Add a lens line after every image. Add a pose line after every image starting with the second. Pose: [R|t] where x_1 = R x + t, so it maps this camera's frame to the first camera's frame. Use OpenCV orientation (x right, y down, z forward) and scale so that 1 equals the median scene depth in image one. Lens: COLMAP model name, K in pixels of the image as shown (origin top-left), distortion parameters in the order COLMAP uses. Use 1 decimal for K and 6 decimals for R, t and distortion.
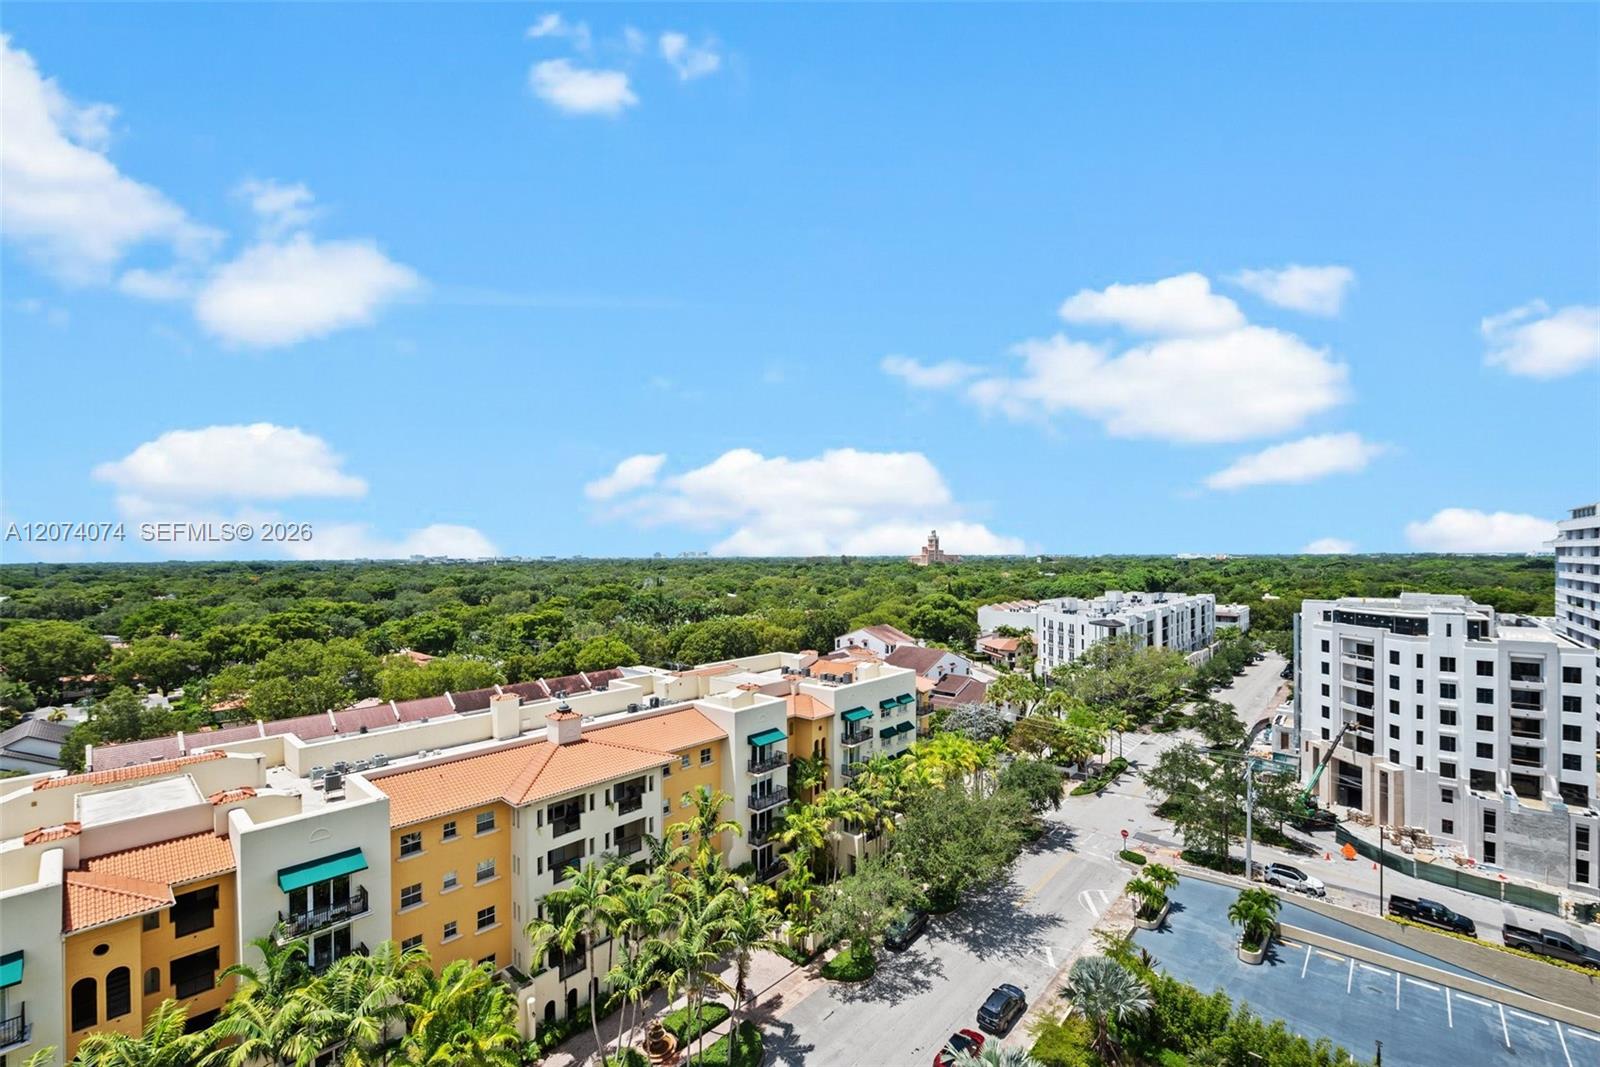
lens RADIAL K [[654.3, 0, 798.5], [0, 654.3, 560.4], [0, 0, 1]] dist [-0.000376, 0.000116]
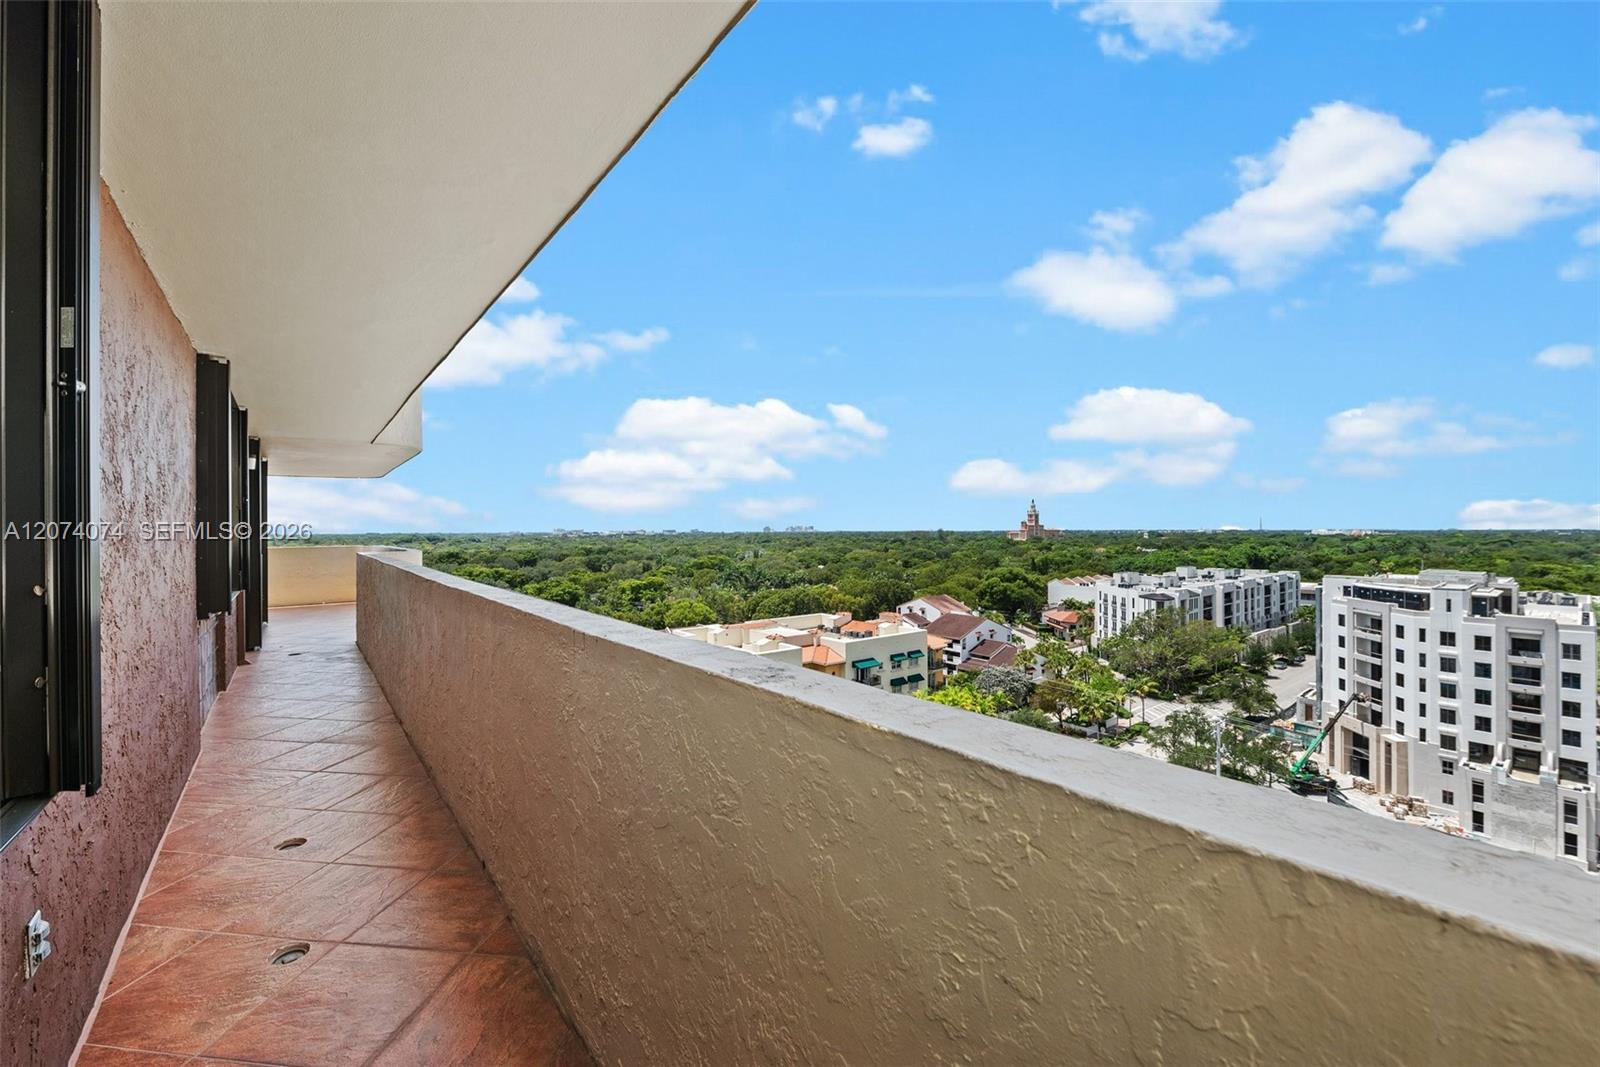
lens RADIAL K [[654.1, 0, 800.0], [0, 654.1, 533.5], [0, 0, 1]] dist [0.000093, 0.000052]
pose [[0.983323, 0.003853, -0.181827, 0.167393], [-0.004102, 0.999991, -0.000993, -0.000497], [0.181821, 0.001722, 0.983330, -0.175929]]
